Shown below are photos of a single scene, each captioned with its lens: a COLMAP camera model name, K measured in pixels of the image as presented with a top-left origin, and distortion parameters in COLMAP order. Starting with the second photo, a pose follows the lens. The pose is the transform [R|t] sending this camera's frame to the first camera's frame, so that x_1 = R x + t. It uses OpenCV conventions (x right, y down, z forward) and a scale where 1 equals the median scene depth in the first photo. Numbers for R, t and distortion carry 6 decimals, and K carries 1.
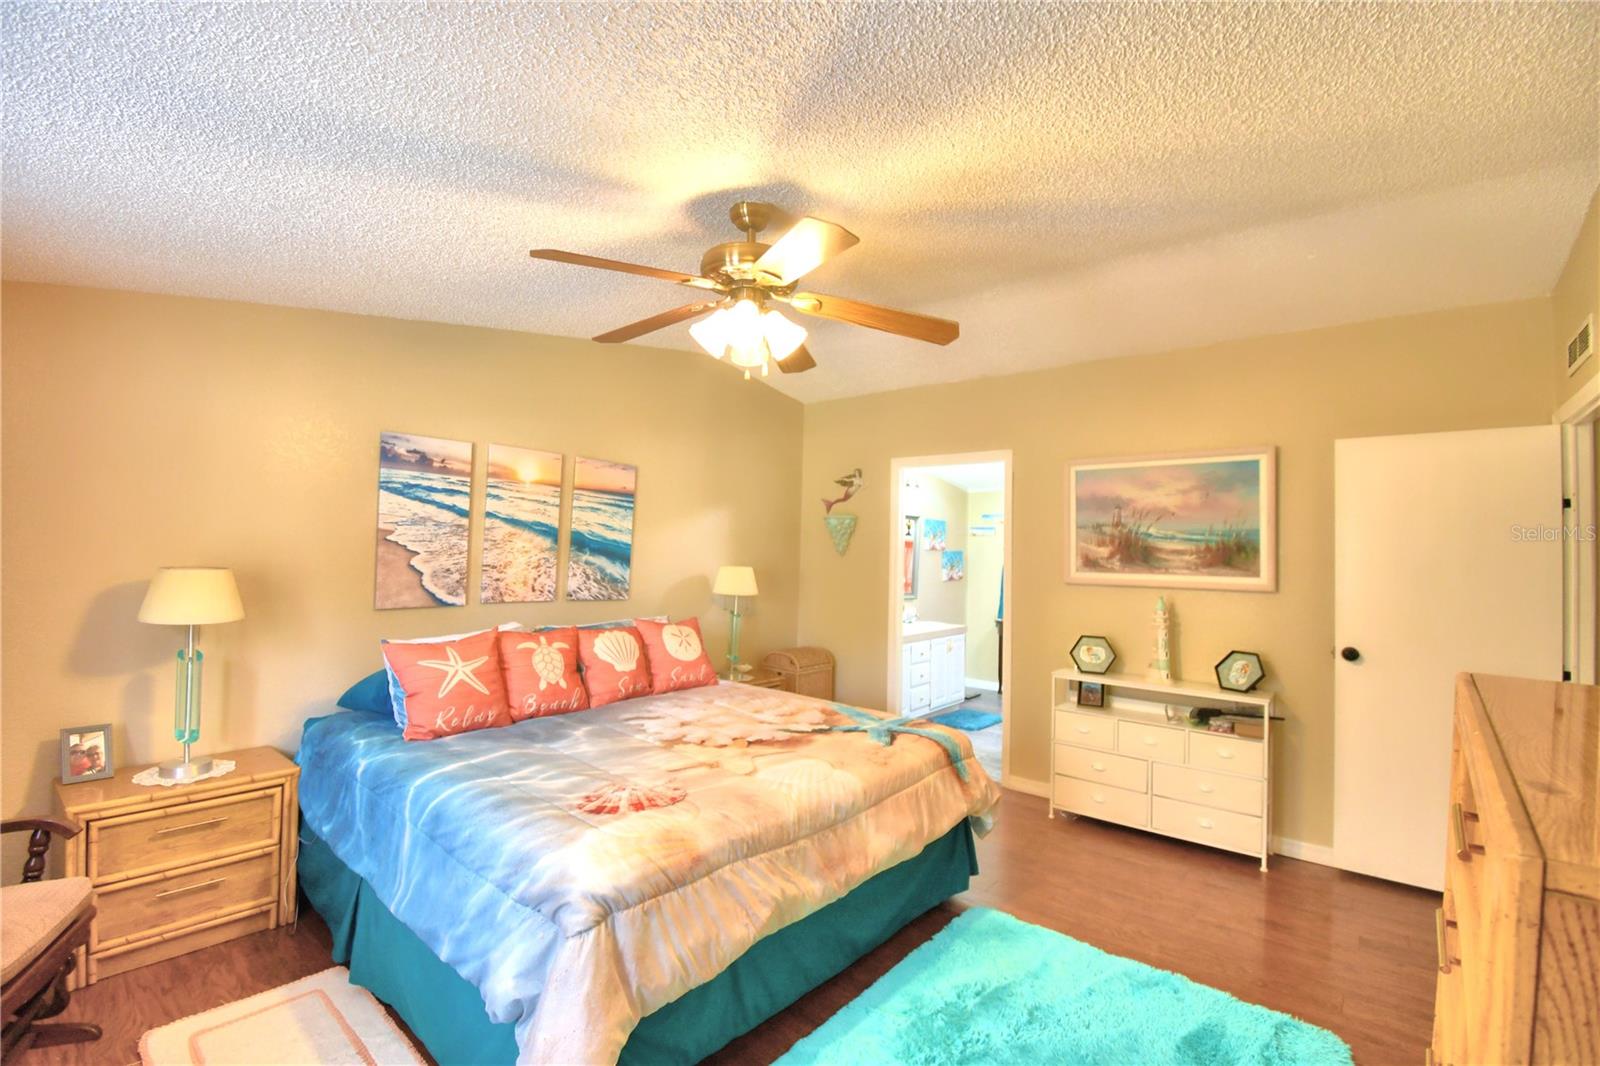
lens RADIAL K [[702.2, 0, 795.0], [0, 702.2, 530.8], [0, 0, 1]] dist [0.019030, -0.024597]
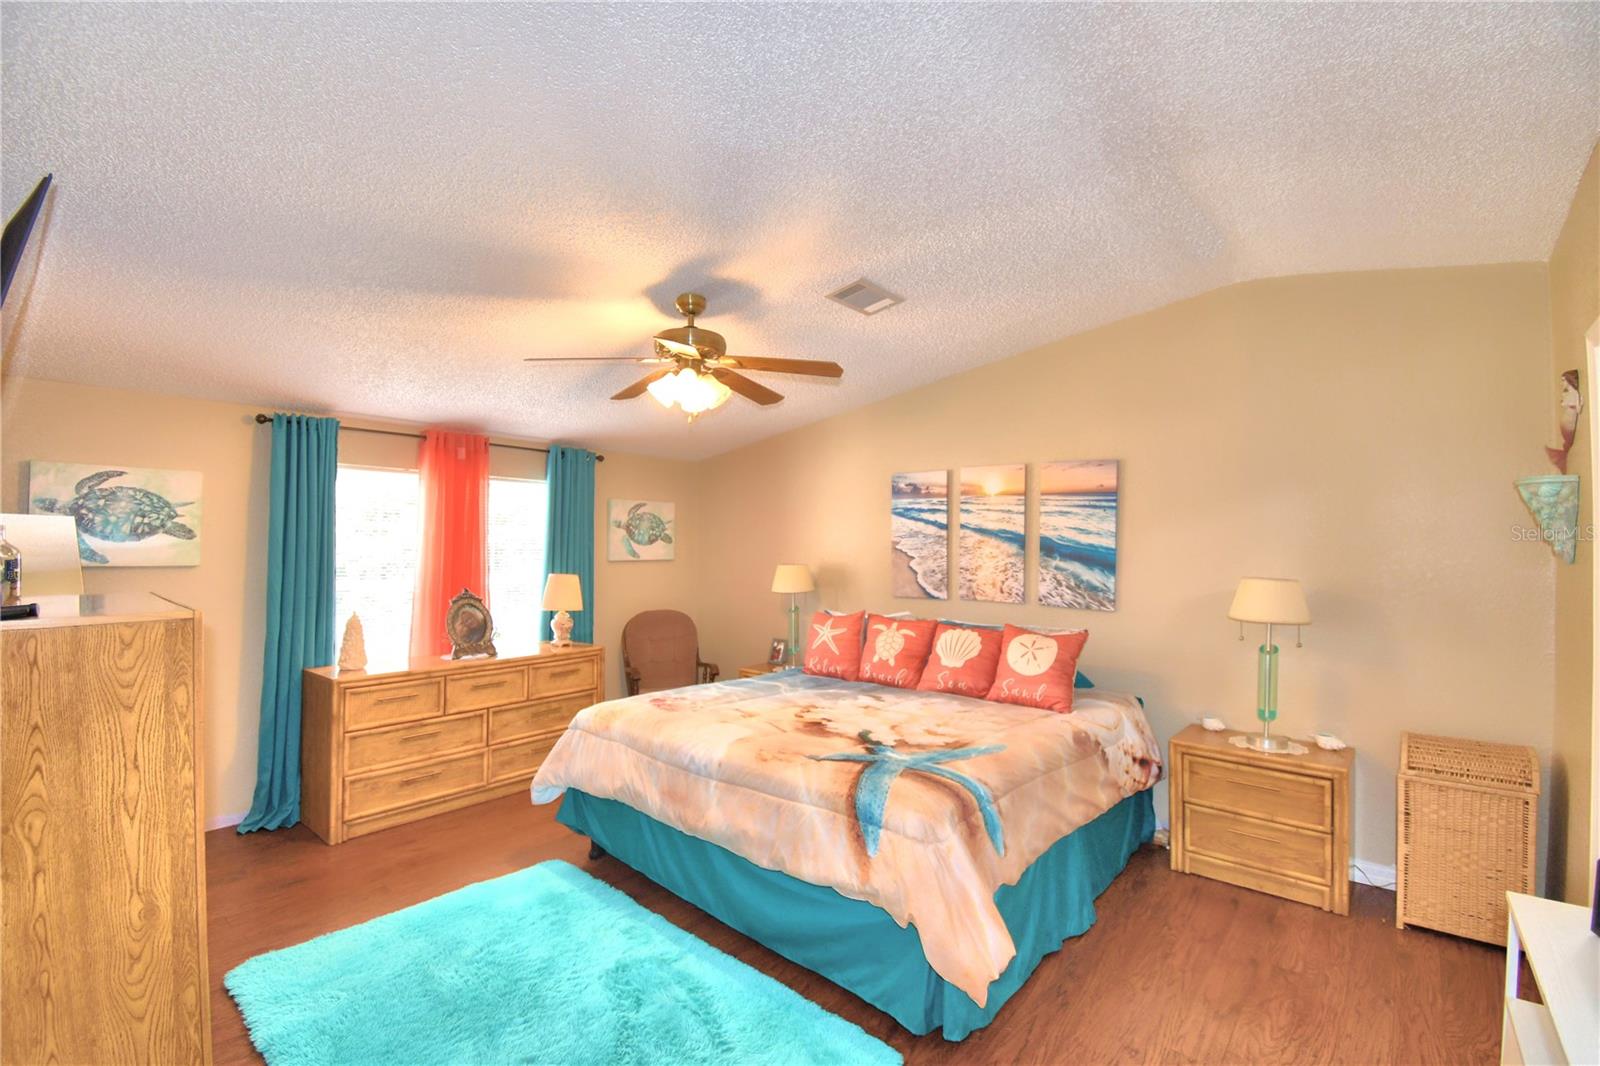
lens RADIAL K [[702.2, 0, 795.0], [0, 702.2, 530.8], [0, 0, 1]] dist [0.019030, -0.024597]
pose [[-0.013745, -0.051320, -0.998588, 0.773888], [0.016660, 0.998532, -0.051547, 0.042377], [0.999767, -0.017345, -0.012870, 0.727936]]
